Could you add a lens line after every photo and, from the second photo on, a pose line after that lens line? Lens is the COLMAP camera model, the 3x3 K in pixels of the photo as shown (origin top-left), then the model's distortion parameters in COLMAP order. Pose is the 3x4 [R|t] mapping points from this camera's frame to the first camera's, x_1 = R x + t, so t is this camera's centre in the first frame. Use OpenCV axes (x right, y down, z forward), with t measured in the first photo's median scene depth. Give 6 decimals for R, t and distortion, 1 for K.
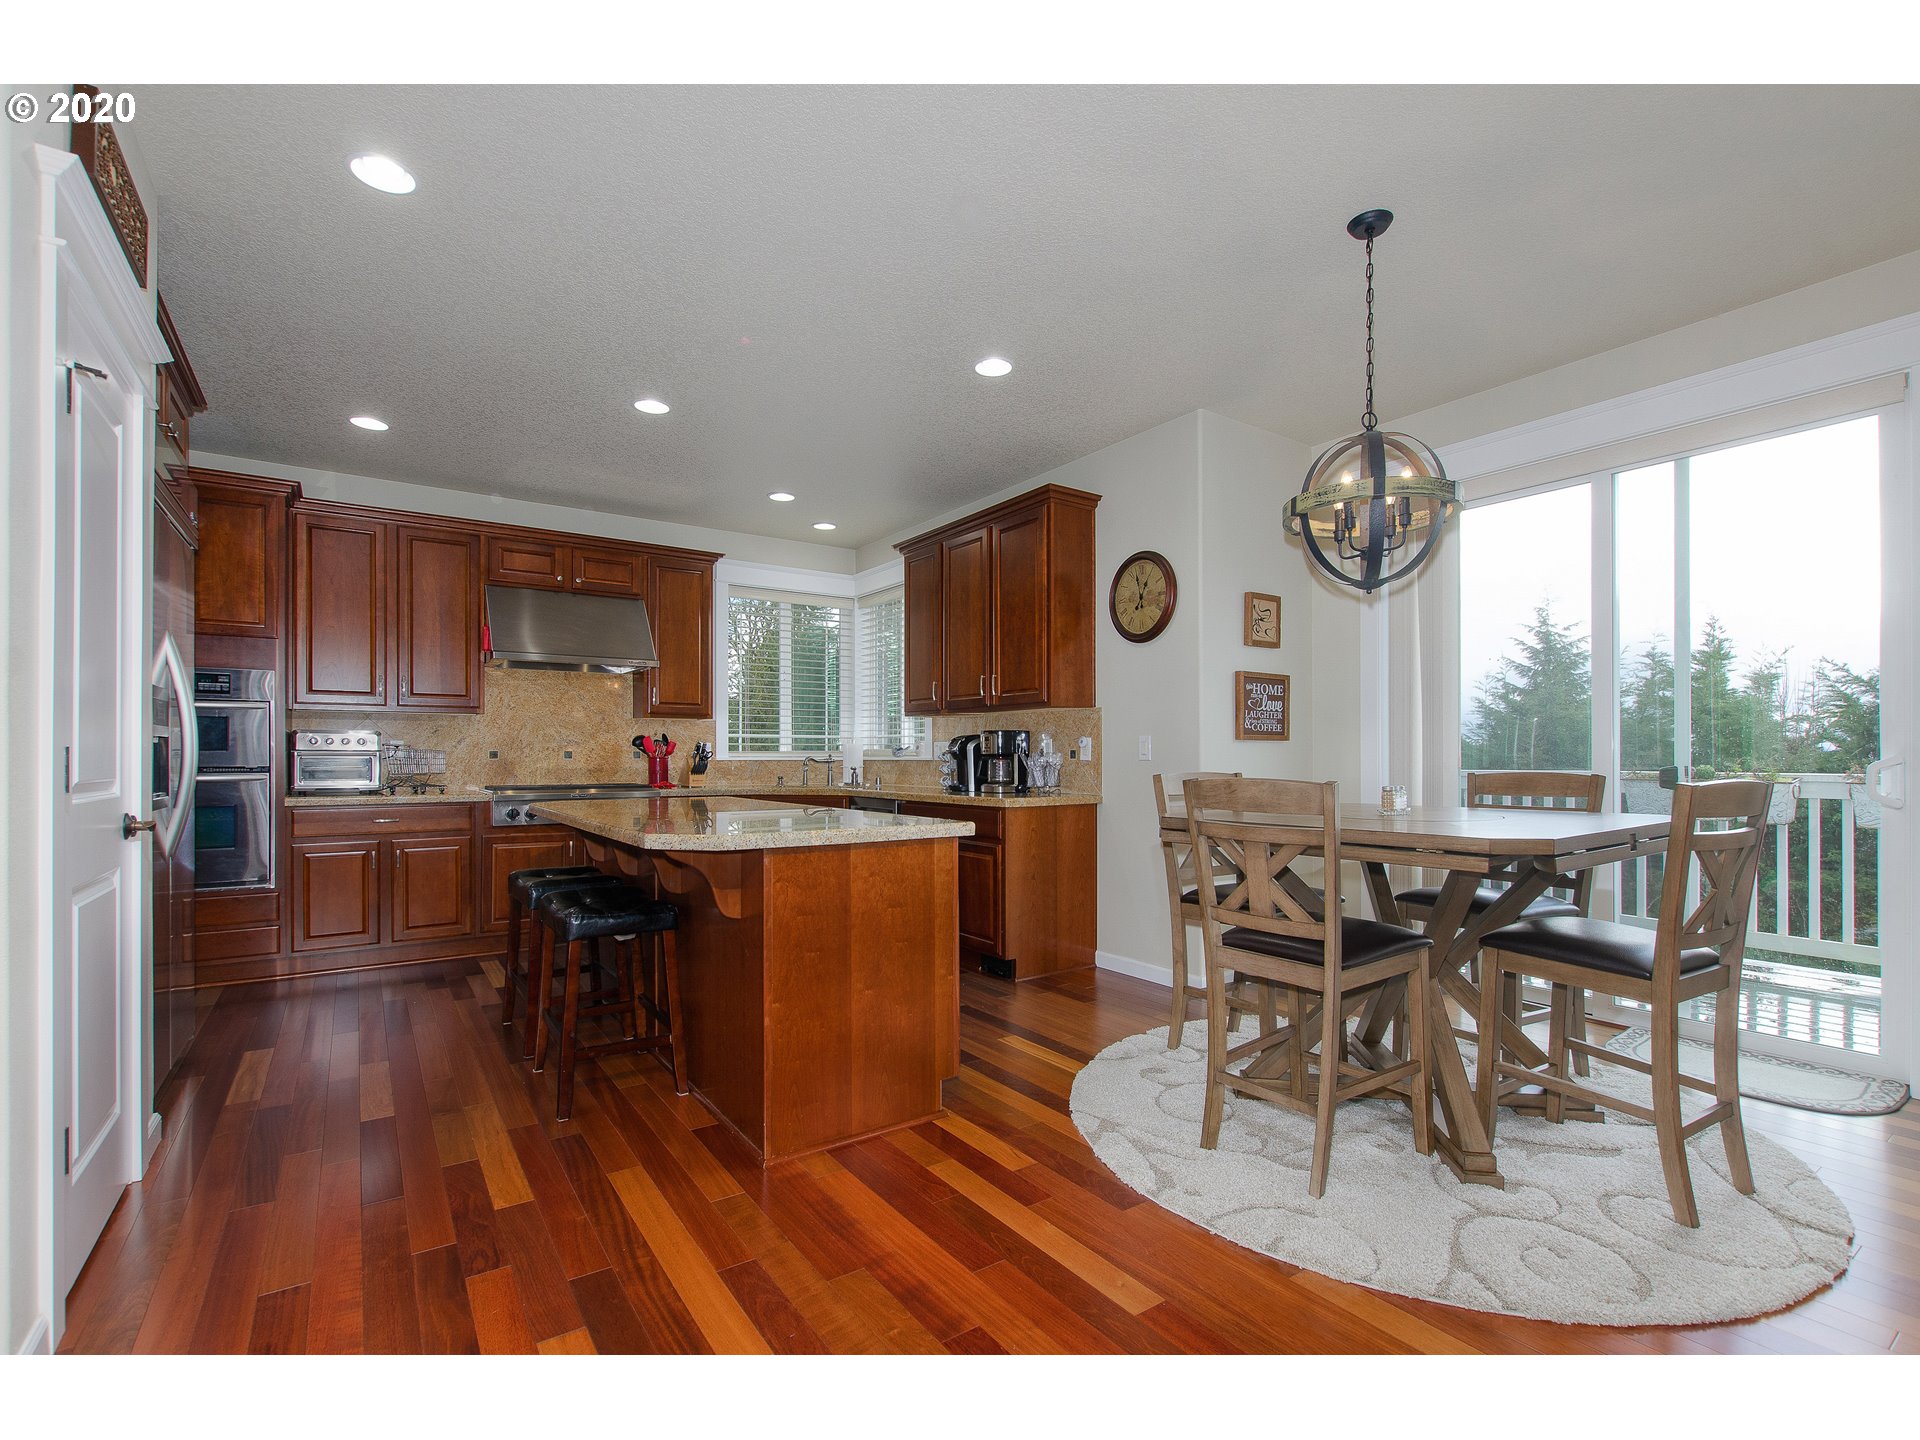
lens RADIAL K [[879.5, 0, 972.3], [0, 879.5, 755.3], [0, 0, 1]] dist [-0.002988, -0.001067]
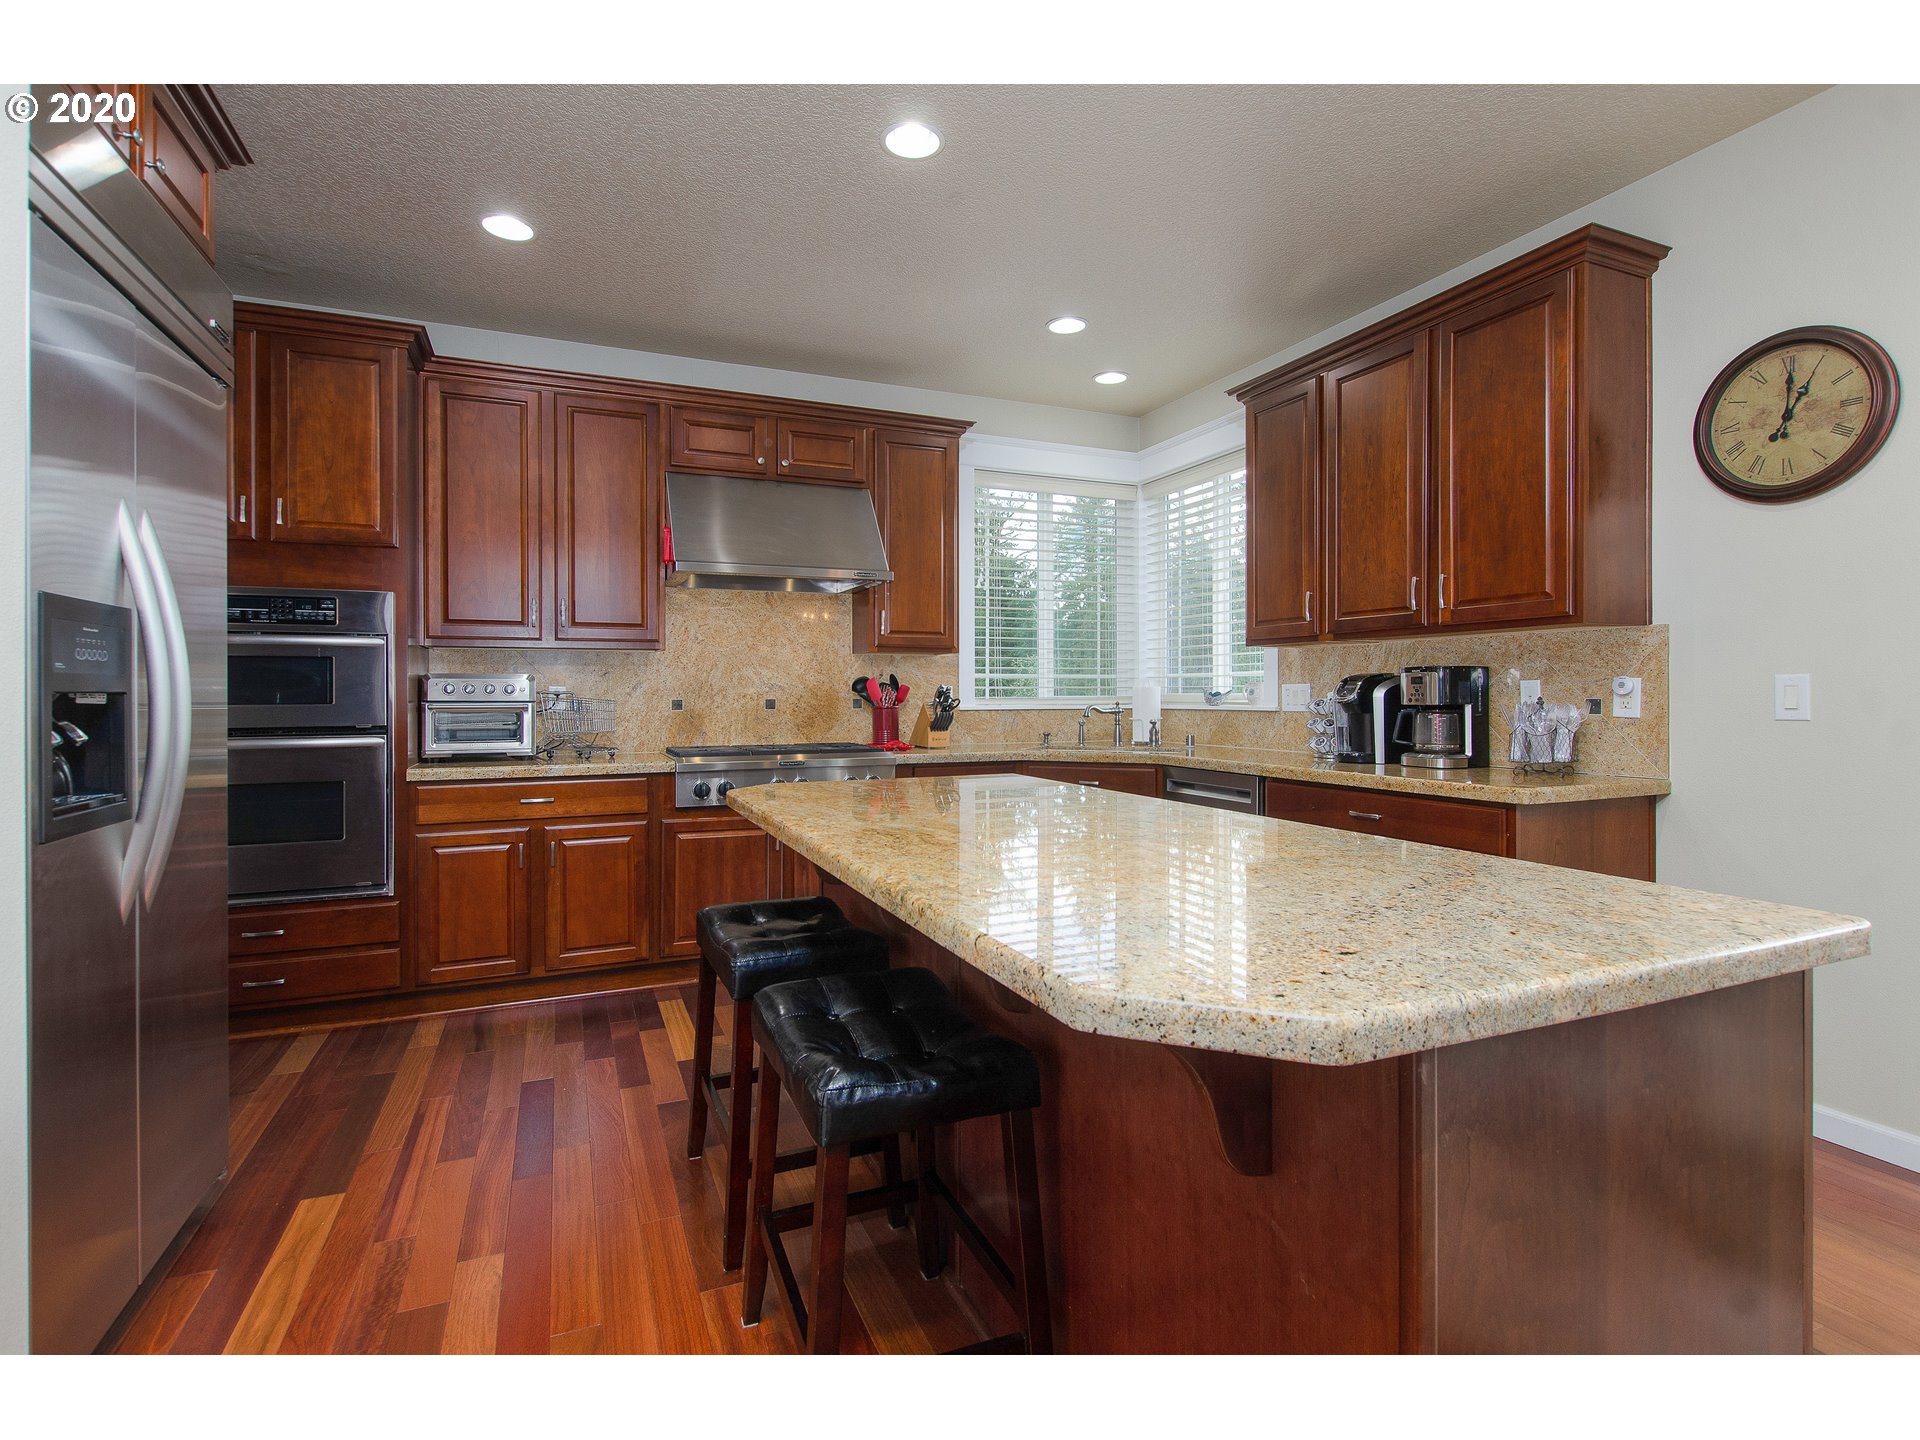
lens RADIAL K [[937.4, 0, 974.3], [0, 937.4, 687.1], [0, 0, 1]] dist [-0.004479, 0.002238]
pose [[0.980888, -0.004584, -0.194521, -0.159223], [0.003532, 0.999977, -0.005758, -0.011209], [0.194543, 0.004961, 0.980881, 0.299807]]
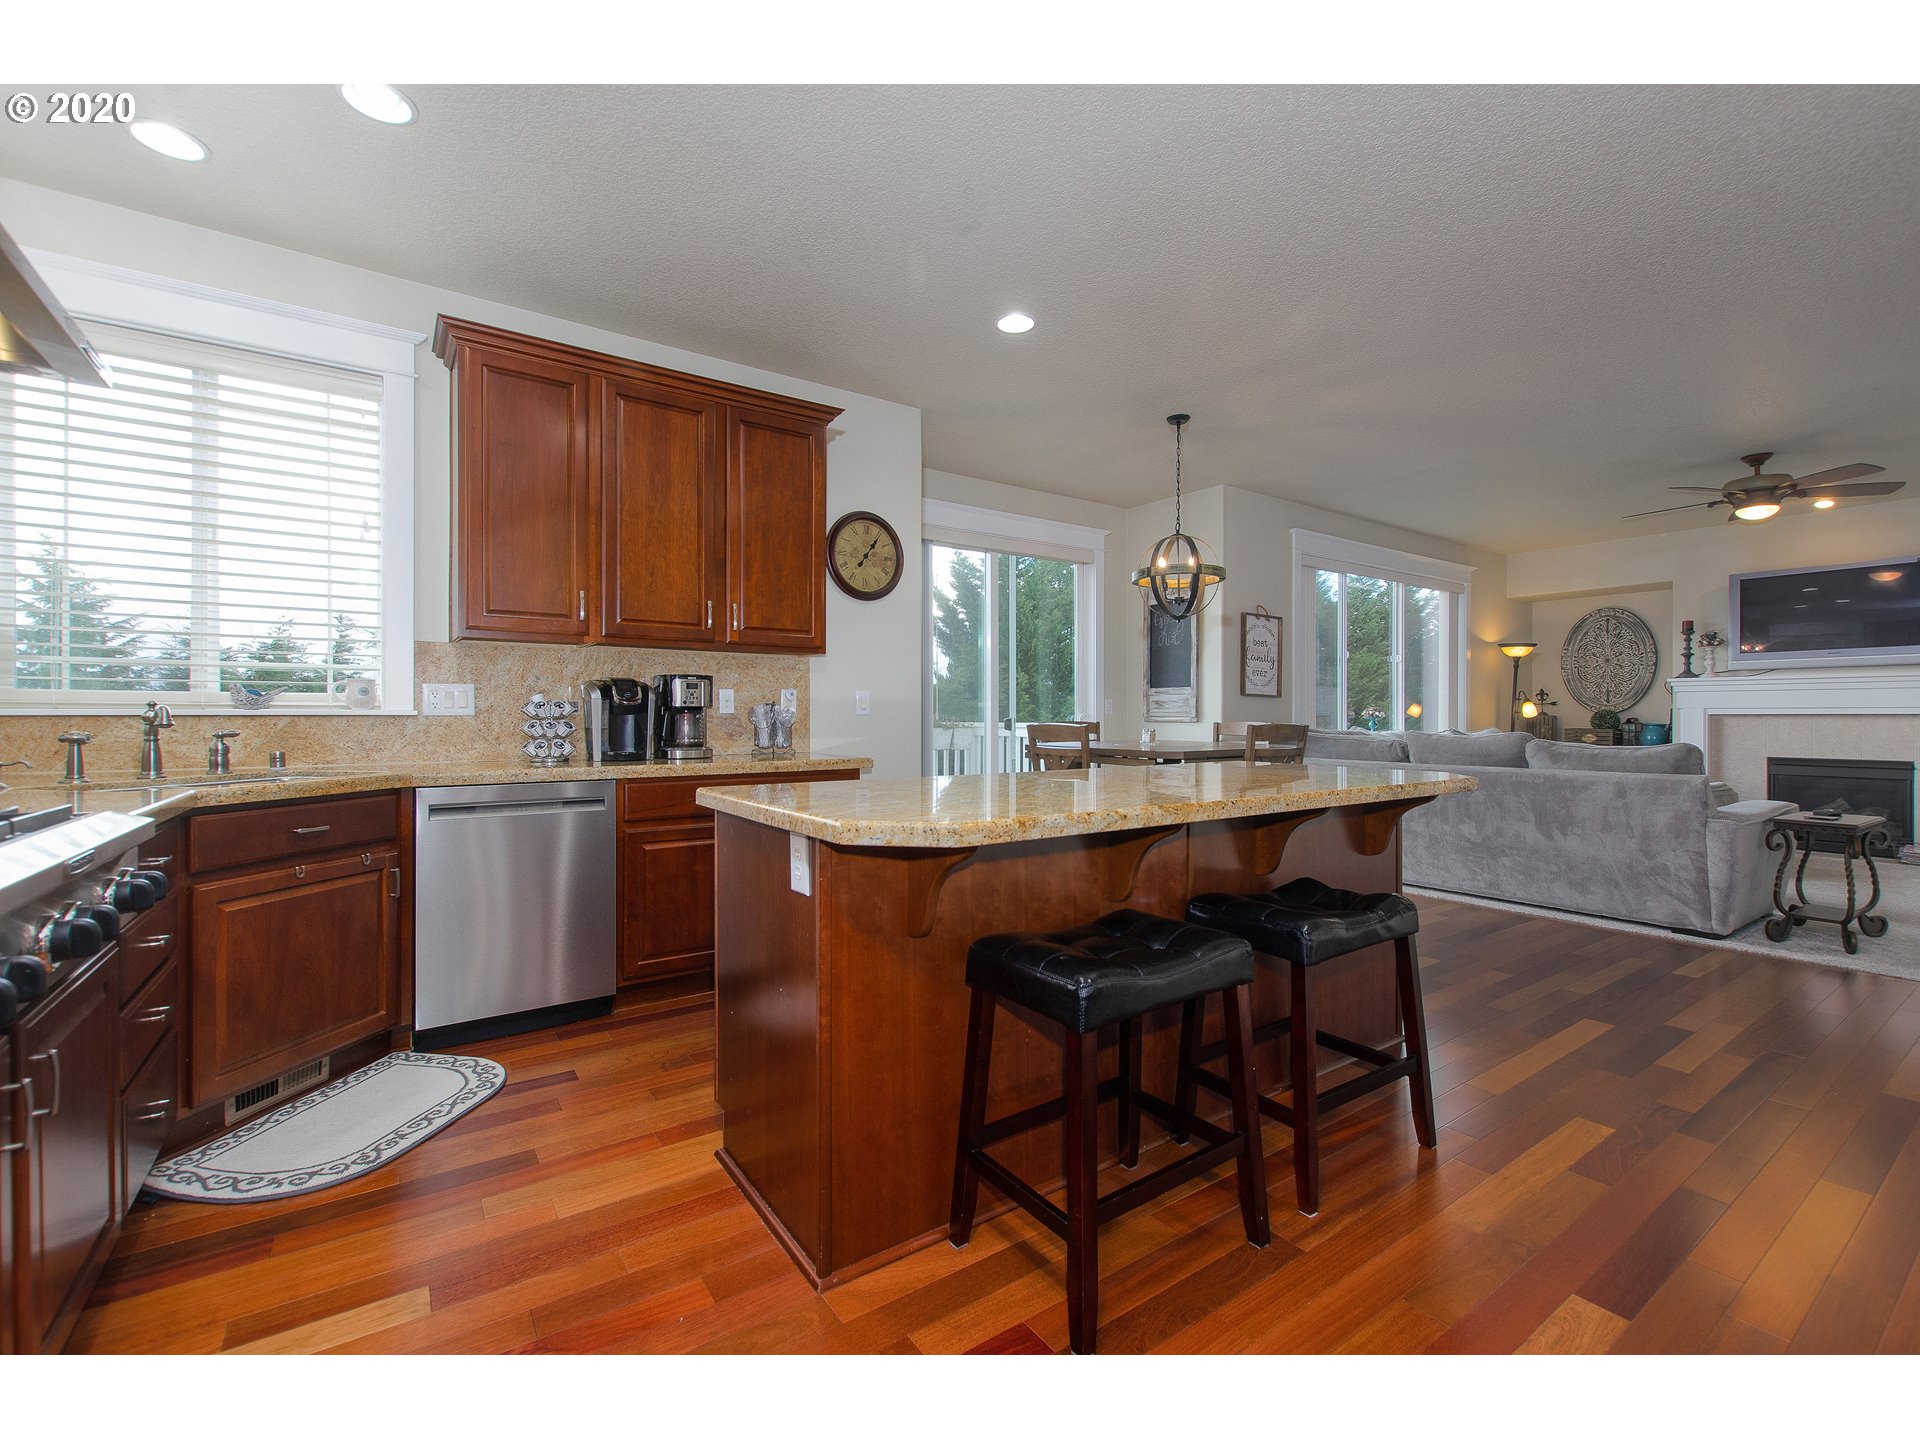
lens RADIAL K [[823.8, 0, 953.9], [0, 823.8, 714.9], [0, 0, 1]] dist [0.001529, -0.002503]
pose [[-0.000959, 0.004290, 0.999990, -0.666148], [0.000175, 0.999991, -0.004290, 0.008598], [-1.000000, 0.000171, -0.000960, 0.778524]]
